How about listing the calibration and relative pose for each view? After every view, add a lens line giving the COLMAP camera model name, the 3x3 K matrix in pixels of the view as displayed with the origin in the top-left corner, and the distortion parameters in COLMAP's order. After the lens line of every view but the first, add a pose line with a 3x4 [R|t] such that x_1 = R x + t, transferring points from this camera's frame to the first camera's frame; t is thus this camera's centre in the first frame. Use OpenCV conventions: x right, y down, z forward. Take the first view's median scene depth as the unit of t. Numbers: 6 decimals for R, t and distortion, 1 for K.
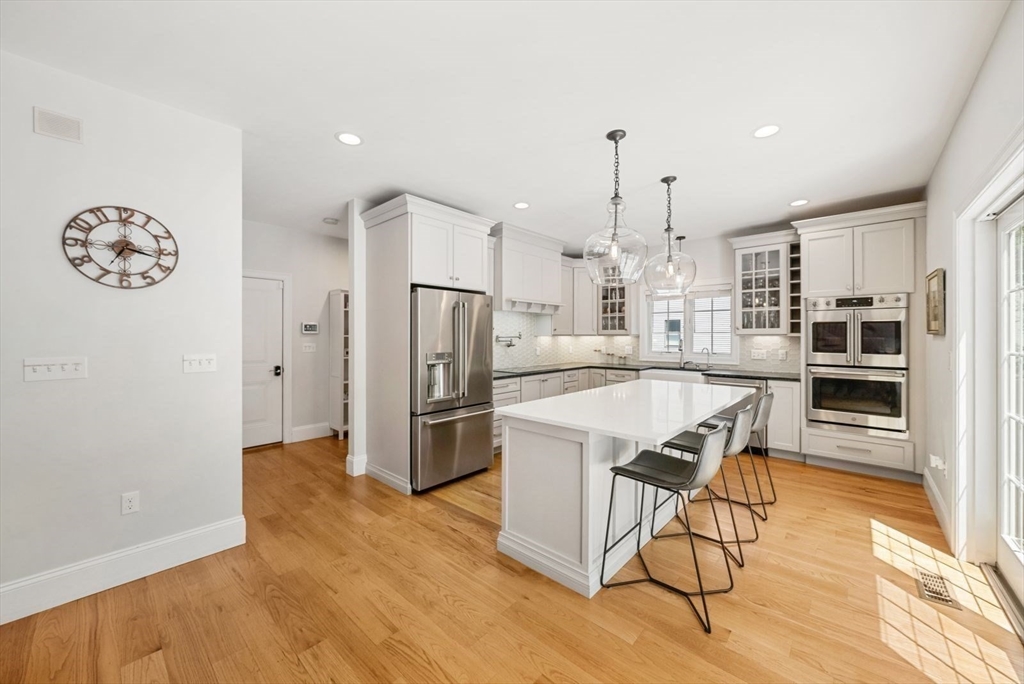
lens RADIAL K [[375.2, 0, 514.8], [0, 375.2, 336.6], [0, 0, 1]] dist [-0.009101, 0.000591]
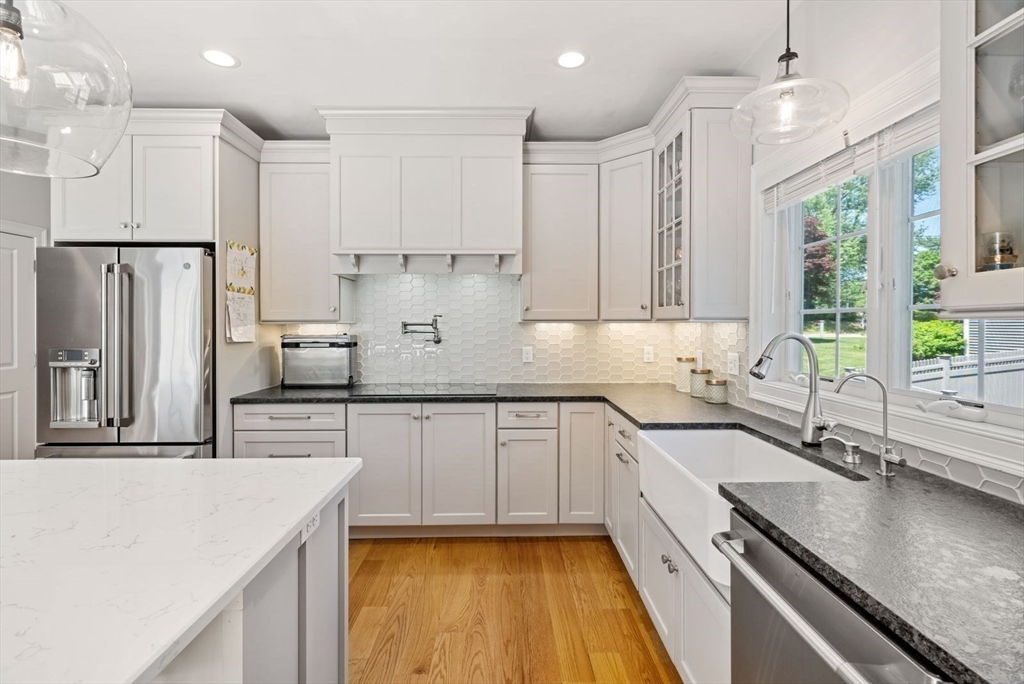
lens RADIAL K [[487.9, 0, 511.9], [0, 487.9, 325.5], [0, 0, 1]] dist [0.011447, -0.000405]
pose [[0.680398, 0.011078, -0.732759, 0.665859], [-0.002011, 0.999910, 0.013250, -0.007099], [0.732840, -0.007542, 0.680360, 0.739743]]
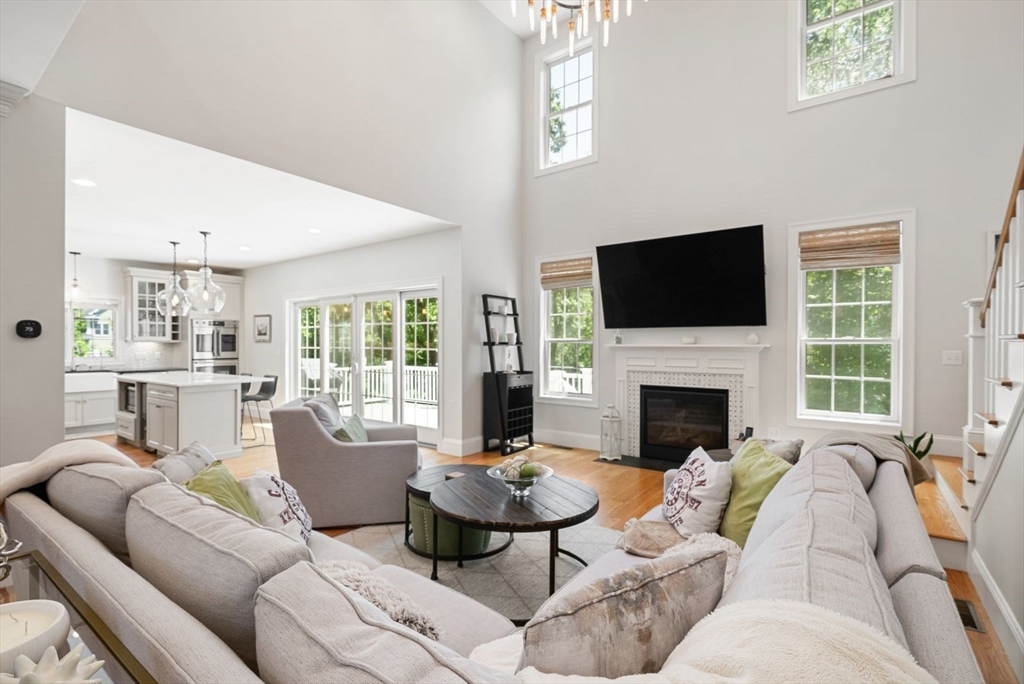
lens RADIAL K [[473.7, 0, 510.1], [0, 473.7, 346.9], [0, 0, 1]] dist [0.003377, -0.000700]
pose [[-0.094410, -0.007810, 0.995503, -1.263822], [0.000769, 0.999968, 0.007918, 0.003626], [-0.995533, 0.001513, -0.094401, -0.167524]]
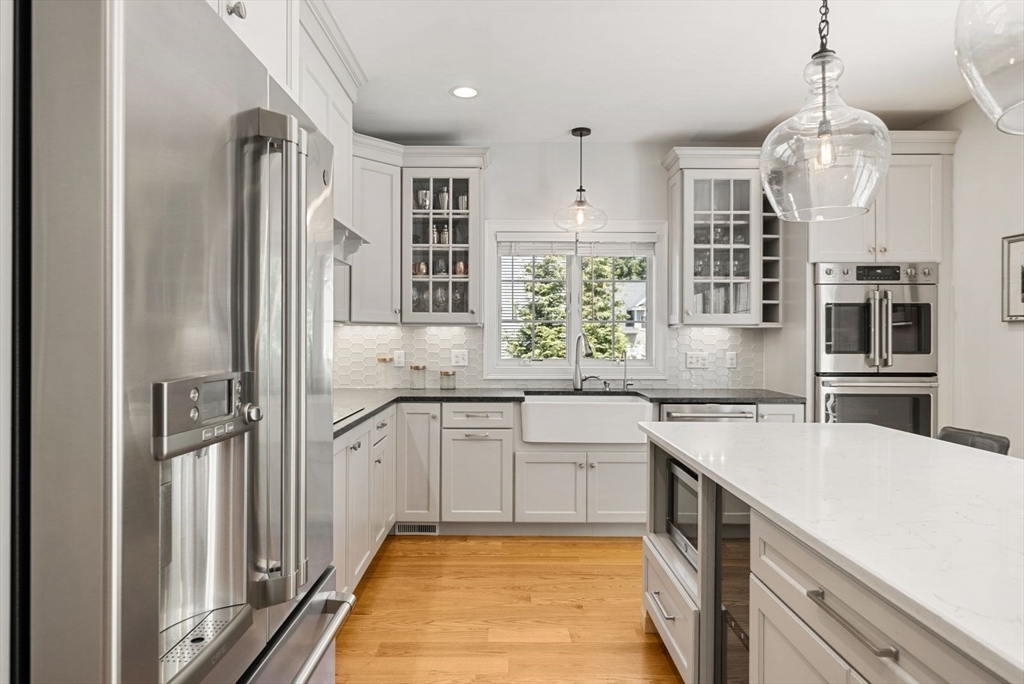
lens RADIAL K [[619.4, 0, 511.7], [0, 619.4, 339.3], [0, 0, 1]] dist [0.008488, 0.000183]
pose [[0.740192, 0.002894, 0.672389, -0.220028], [-0.002020, 0.999996, -0.002080, 0.020299], [-0.672392, 0.000181, 0.740195, 0.527895]]
